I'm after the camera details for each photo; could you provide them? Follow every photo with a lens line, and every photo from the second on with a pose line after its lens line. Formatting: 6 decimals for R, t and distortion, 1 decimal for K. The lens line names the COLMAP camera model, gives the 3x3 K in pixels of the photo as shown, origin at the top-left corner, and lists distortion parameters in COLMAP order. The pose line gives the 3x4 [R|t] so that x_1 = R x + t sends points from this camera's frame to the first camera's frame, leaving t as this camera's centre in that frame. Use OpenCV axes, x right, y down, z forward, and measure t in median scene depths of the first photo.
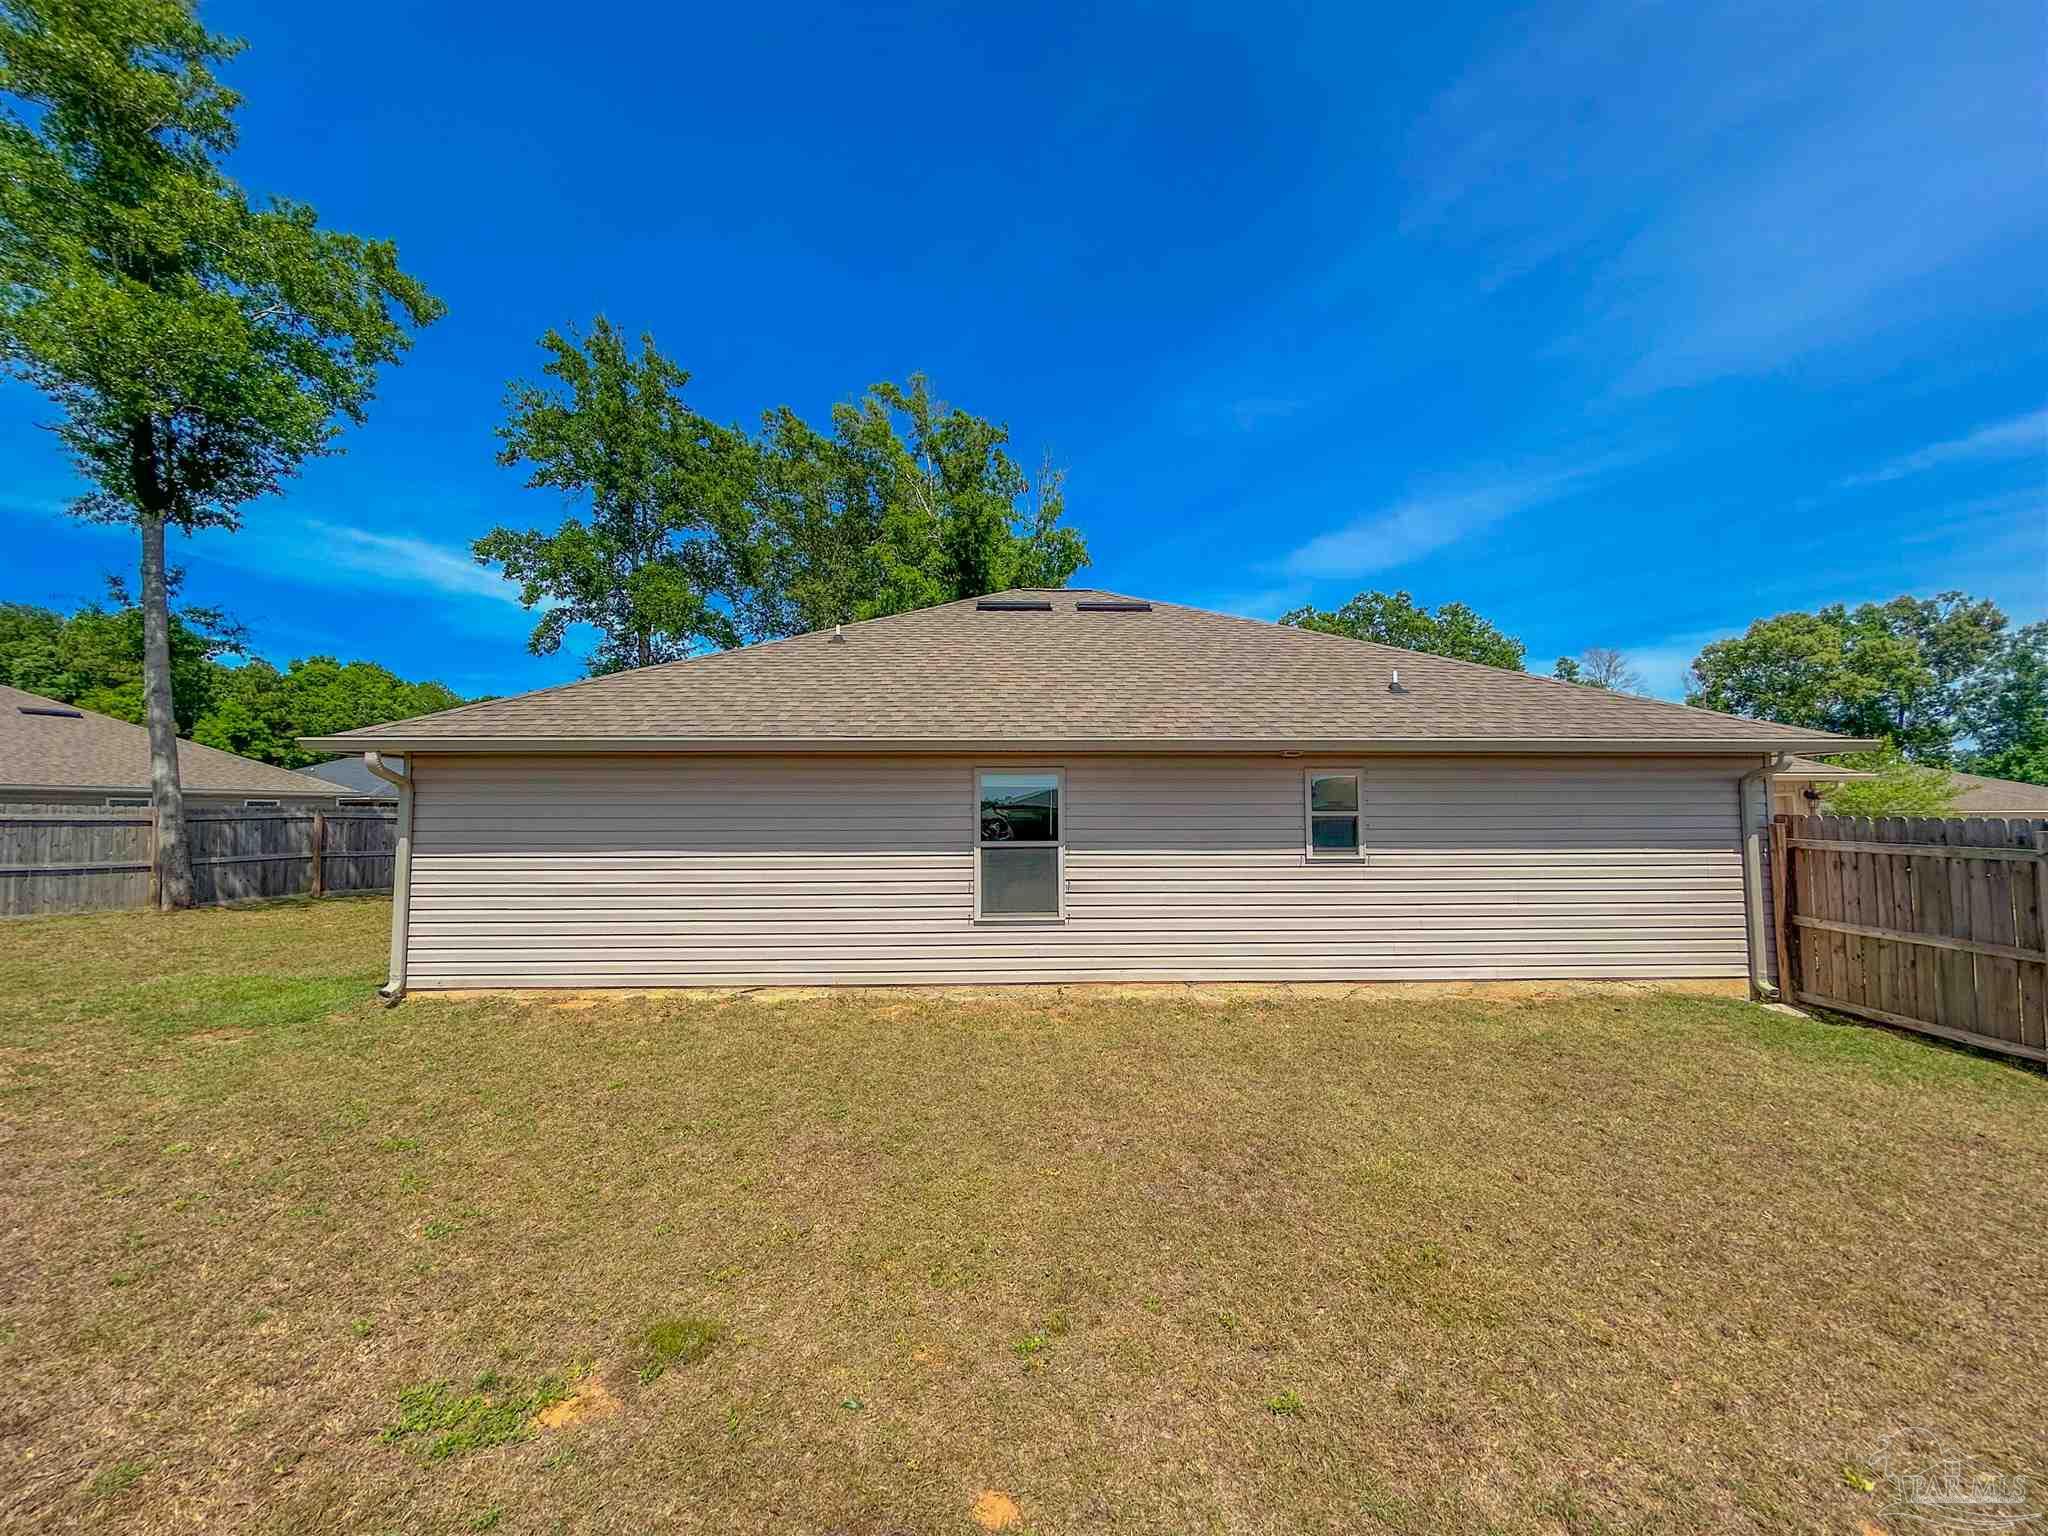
lens RADIAL K [[829.8, 0, 1029.5], [0, 829.8, 764.8], [0, 0, 1]] dist [-0.000475, -0.000062]
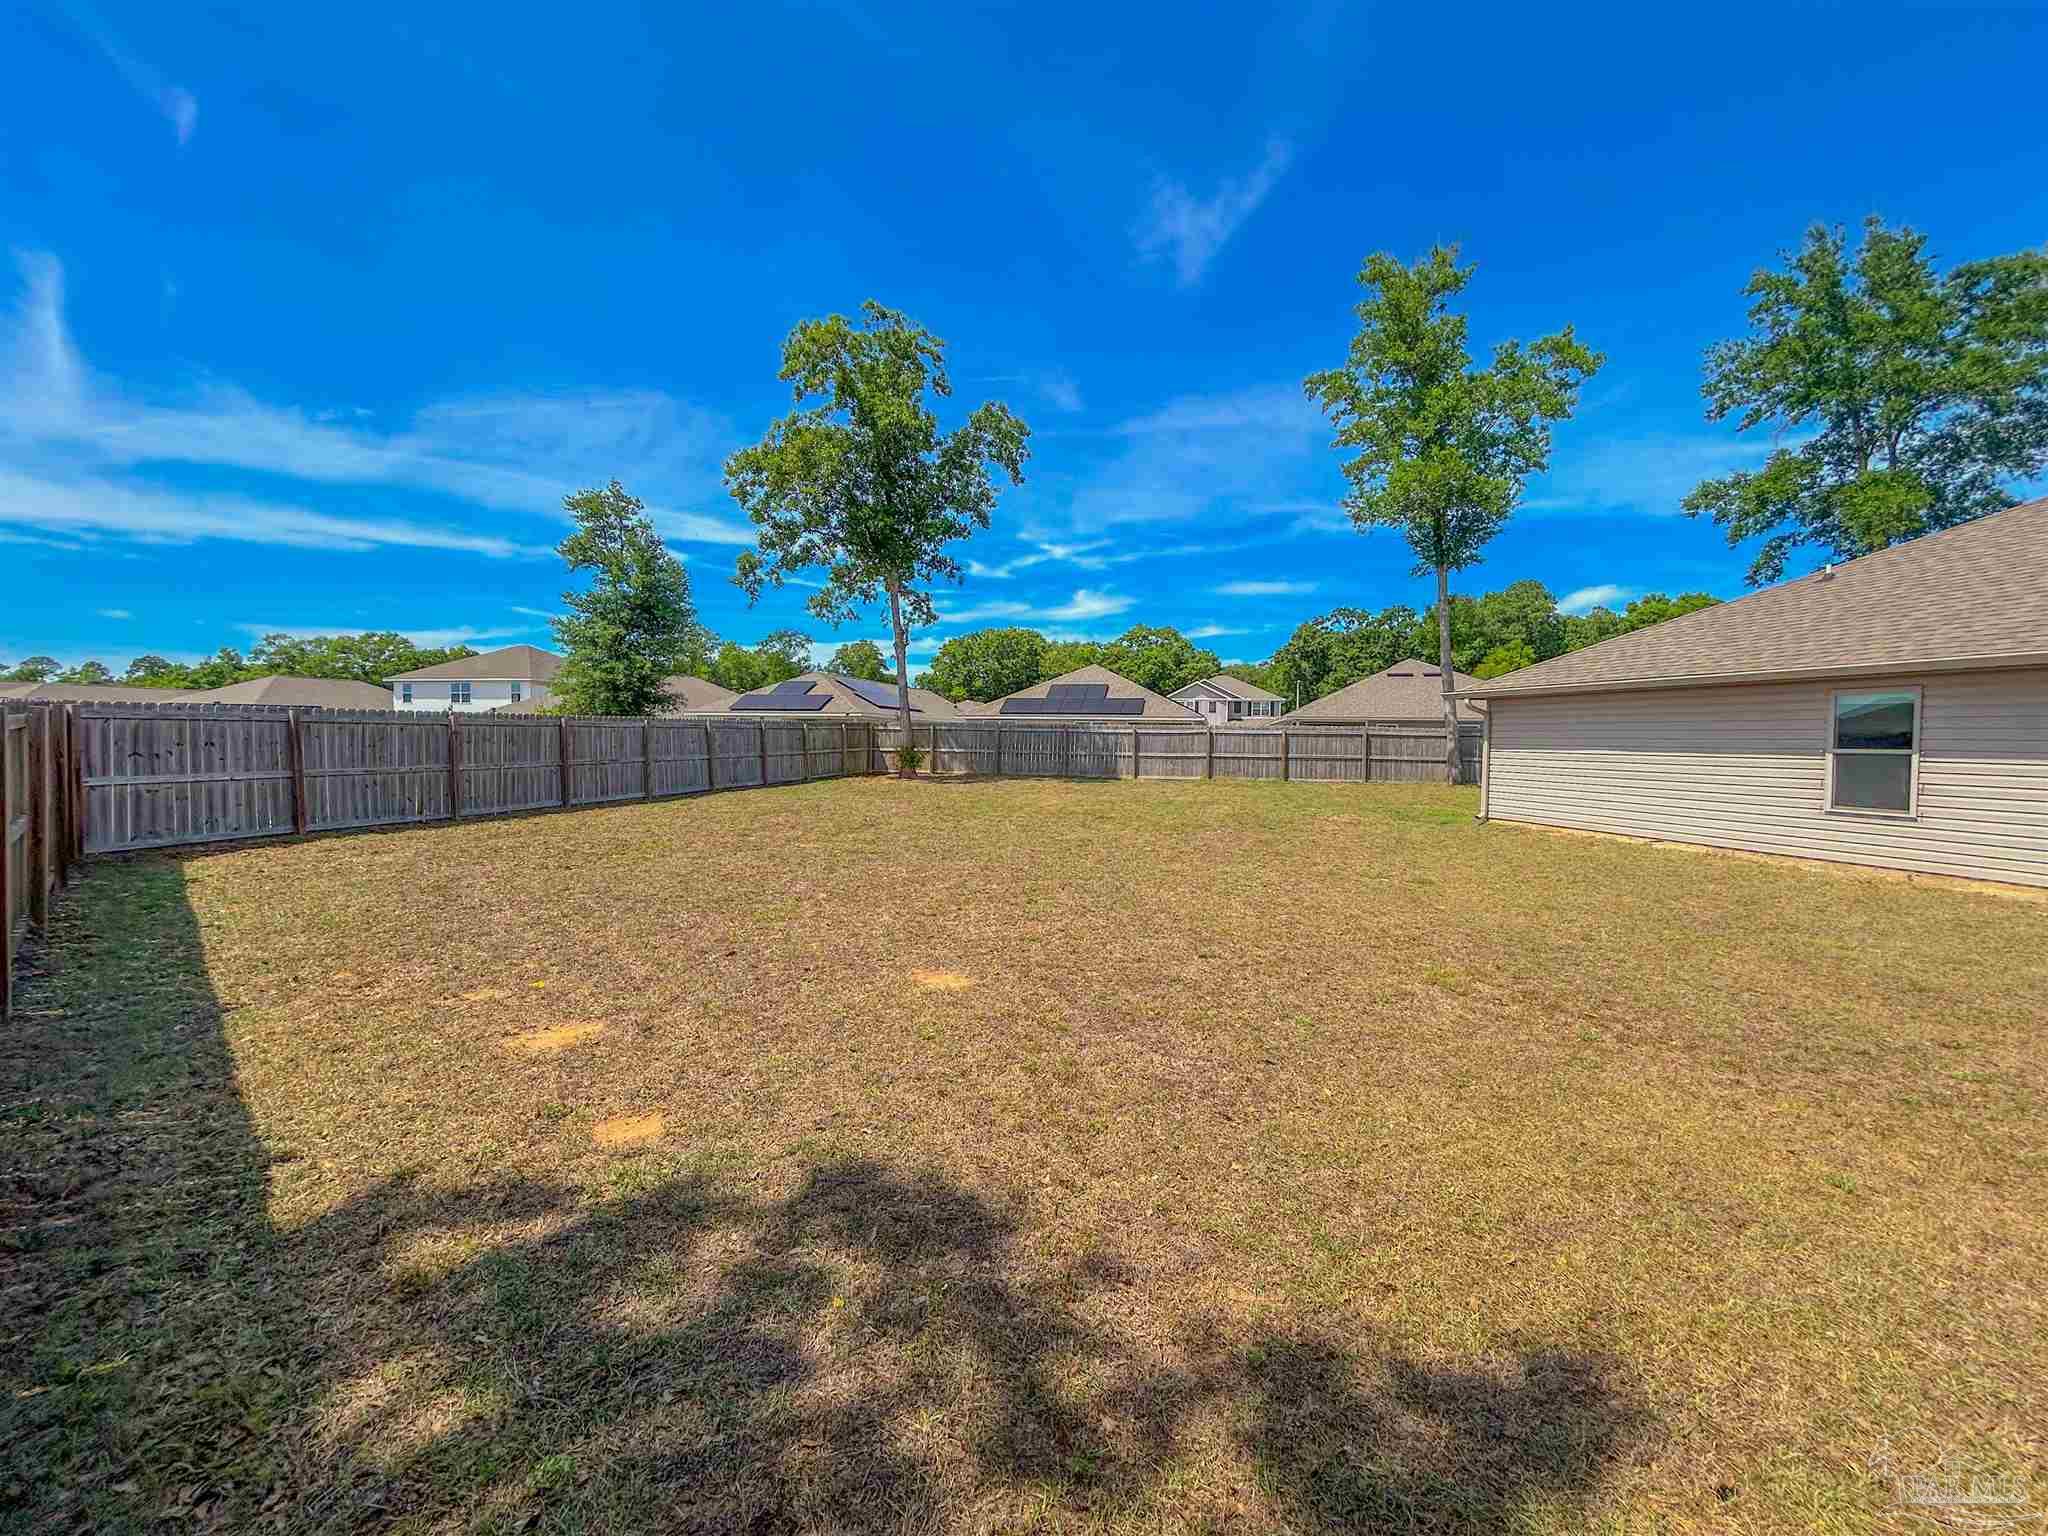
lens RADIAL K [[829.8, 0, 1029.5], [0, 829.8, 764.8], [0, 0, 1]] dist [-0.000475, -0.000062]
pose [[0.195225, 0.036848, -0.980066, 0.930103], [0.050010, 0.997620, 0.047470, -0.003567], [0.979483, -0.058281, 0.192918, -0.431433]]
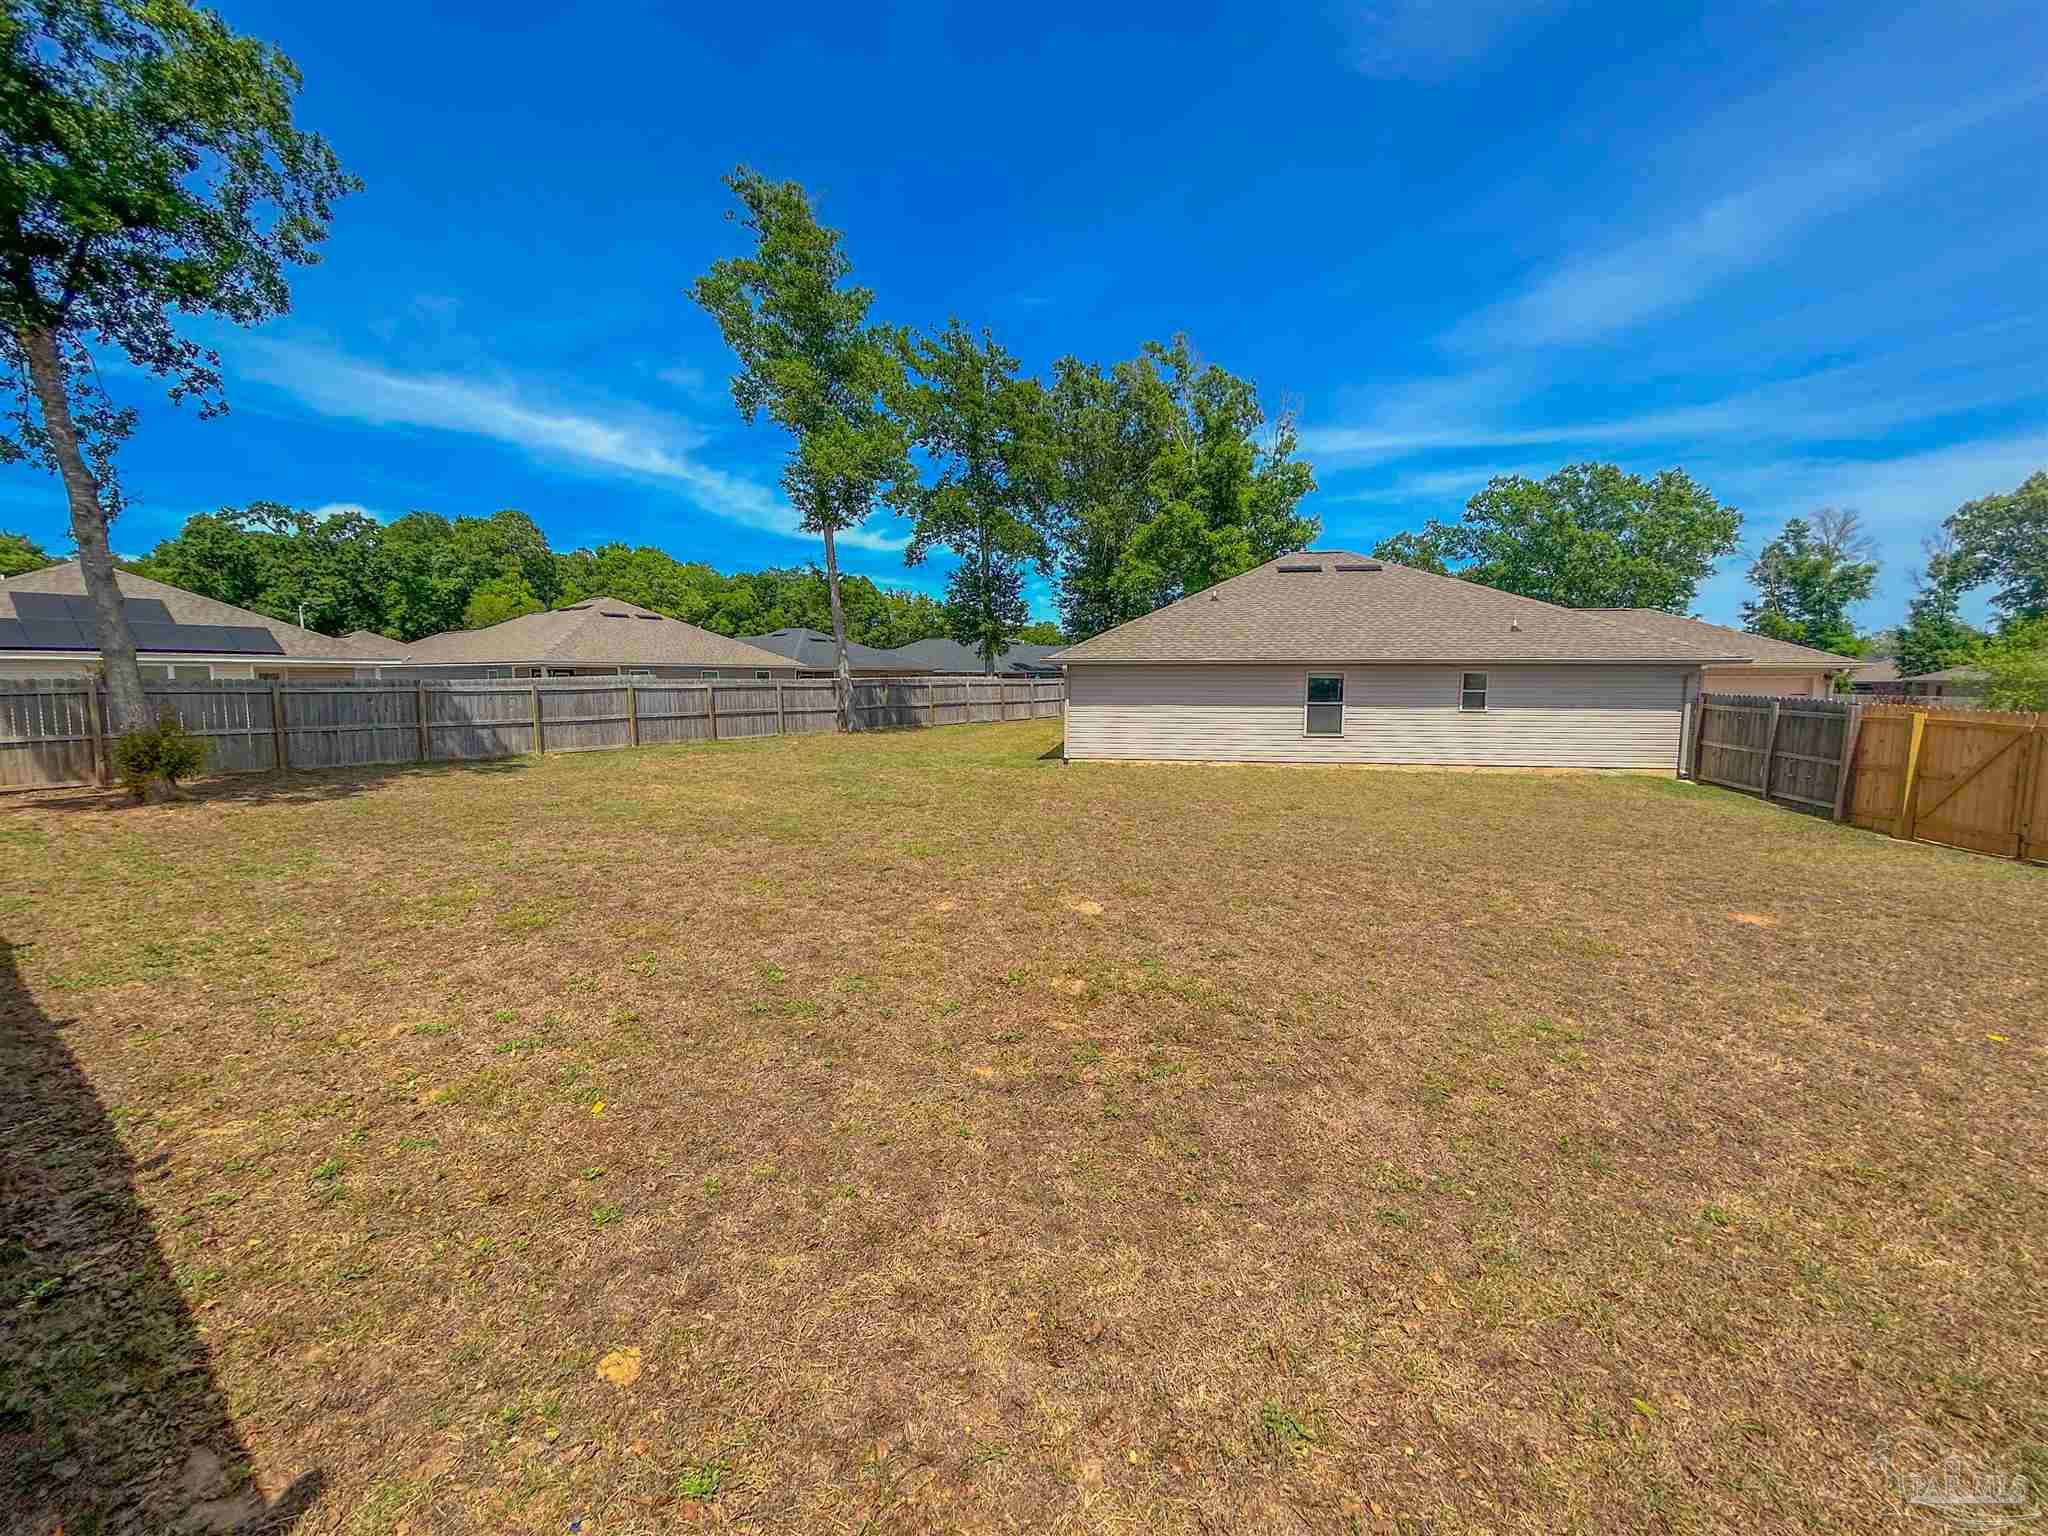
lens RADIAL K [[829.8, 0, 1029.5], [0, 829.8, 764.8], [0, 0, 1]] dist [-0.000475, -0.000062]
pose [[0.981315, 0.024581, -0.190830, -0.371996], [0.007715, 0.985982, 0.166675, -0.125512], [0.192252, -0.165033, 0.967369, -1.408734]]
